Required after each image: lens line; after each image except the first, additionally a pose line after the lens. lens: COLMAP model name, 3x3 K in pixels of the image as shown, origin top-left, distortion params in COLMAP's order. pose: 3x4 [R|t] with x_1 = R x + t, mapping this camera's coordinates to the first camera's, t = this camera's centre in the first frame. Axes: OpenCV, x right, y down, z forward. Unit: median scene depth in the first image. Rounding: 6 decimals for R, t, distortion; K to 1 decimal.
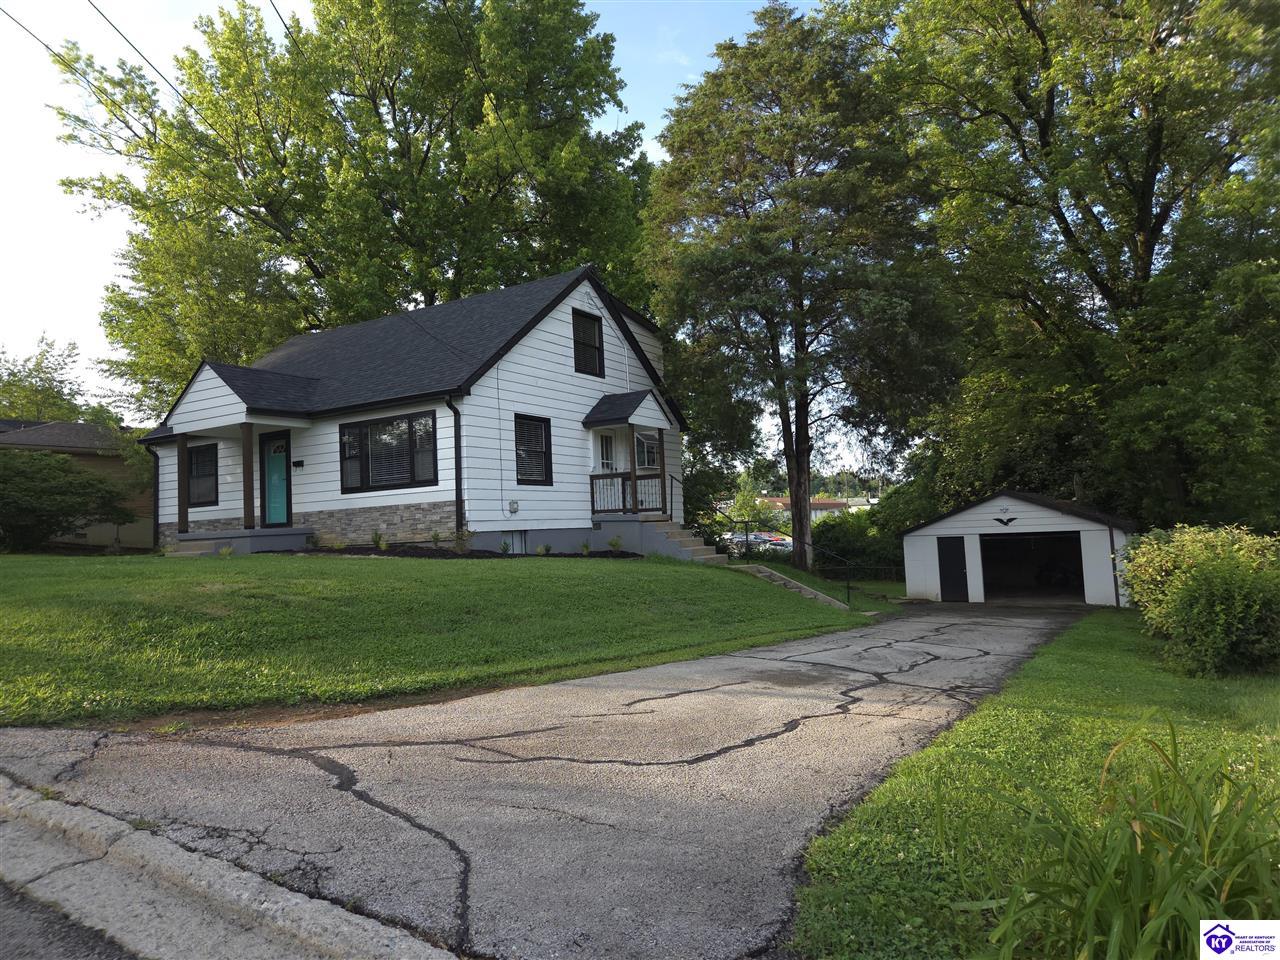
lens RADIAL K [[847.7, 0, 640.0], [0, 847.7, 480.0], [0, 0, 1]] dist [0.071372, -0.001277]
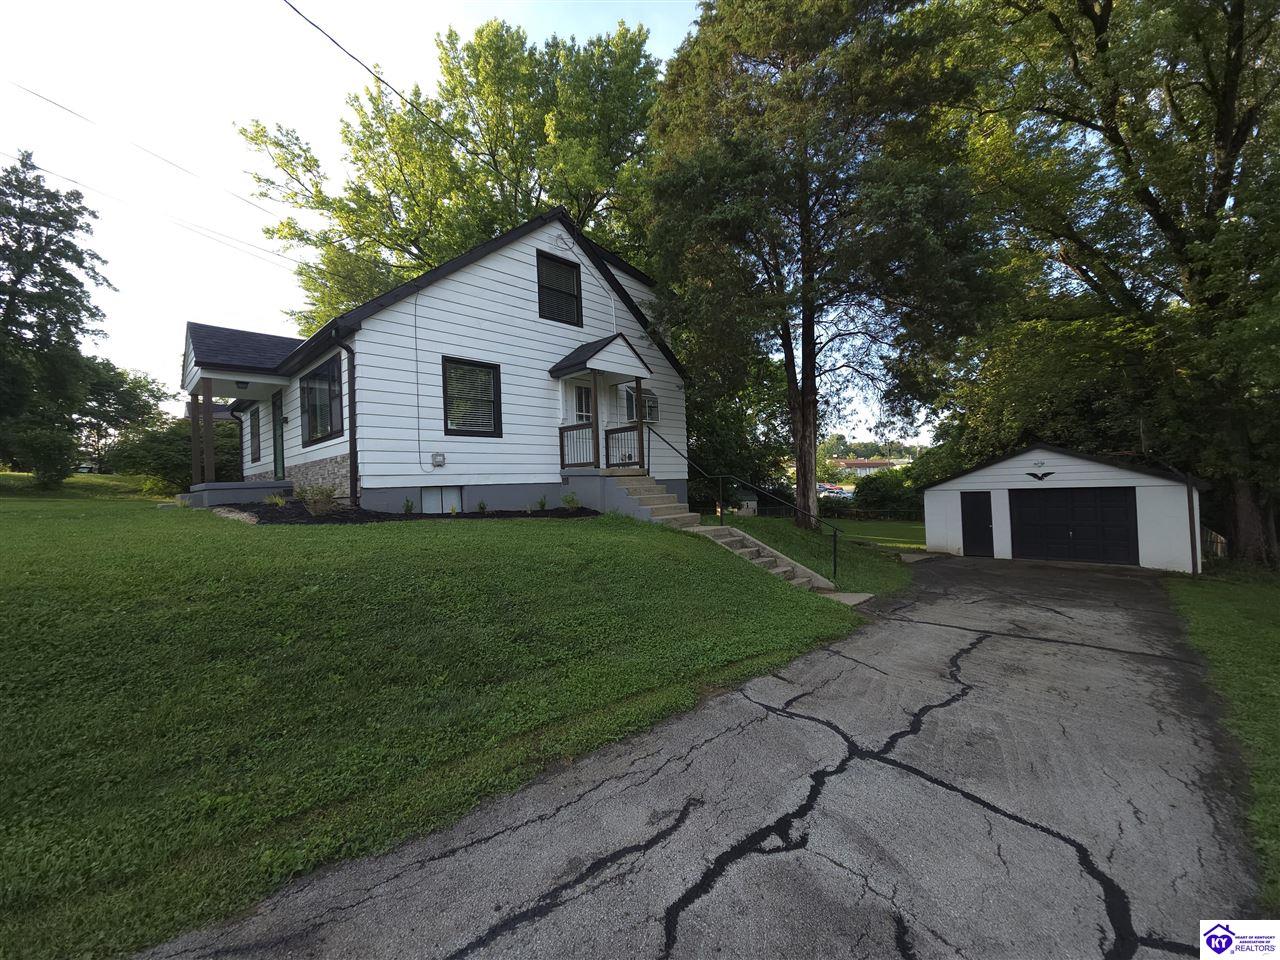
lens RADIAL K [[523.4, 0, 635.6], [0, 523.4, 478.8], [0, 0, 1]] dist [0.012355, 0.000172]
pose [[0.975816, 0.003405, -0.218569, 0.149709], [0.008853, 0.998443, 0.055078, 0.019530], [0.218416, -0.055681, 0.974266, 0.428905]]
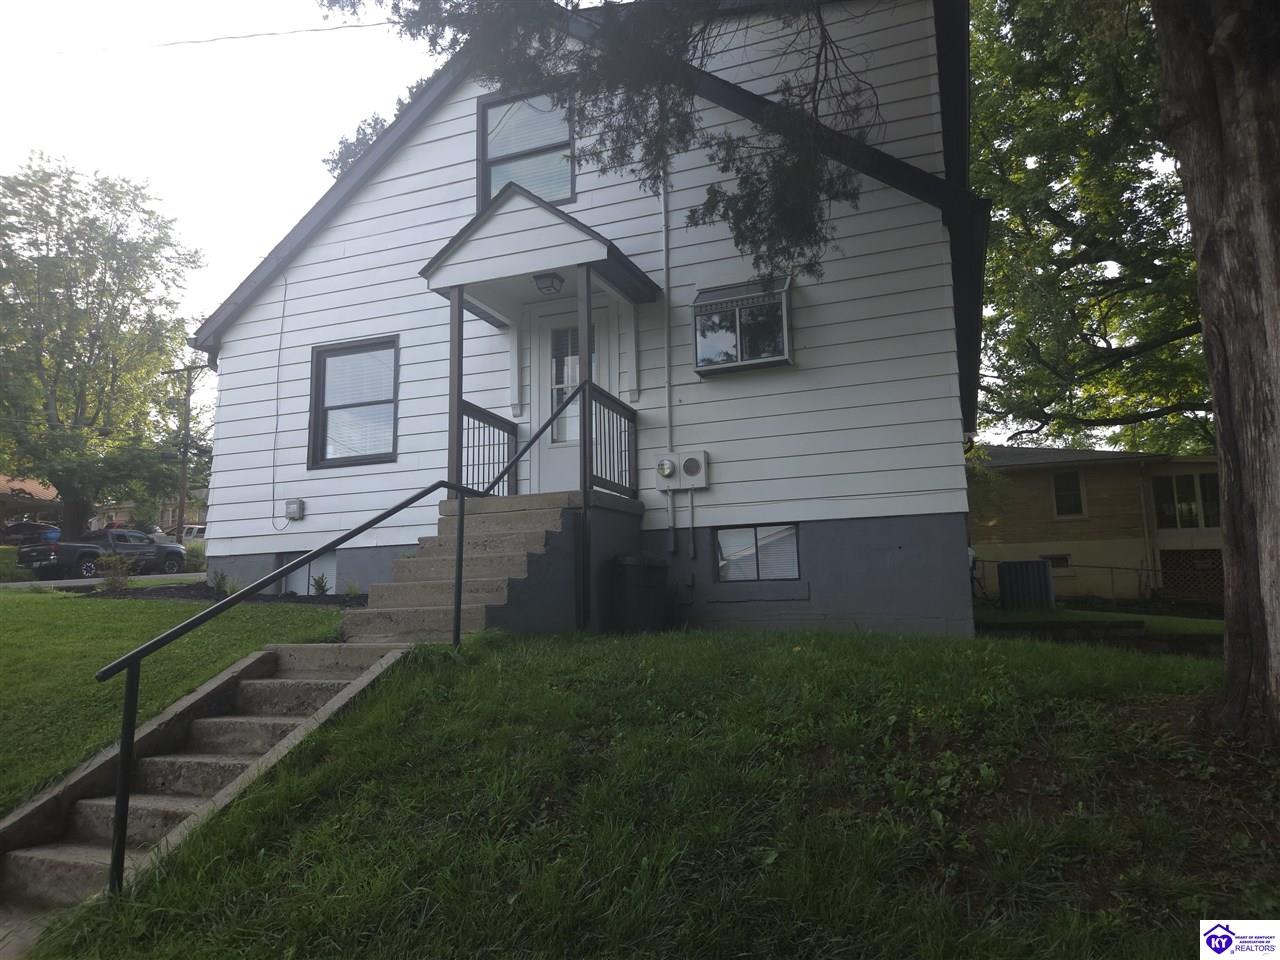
lens RADIAL K [[847.7, 0, 640.0], [0, 847.7, 480.0], [0, 0, 1]] dist [0.071372, -0.001277]
pose [[0.204731, -0.106256, -0.973034, 0.393764], [0.080151, 0.992572, -0.091526, 0.070856], [0.975531, -0.059251, 0.211727, 0.939592]]
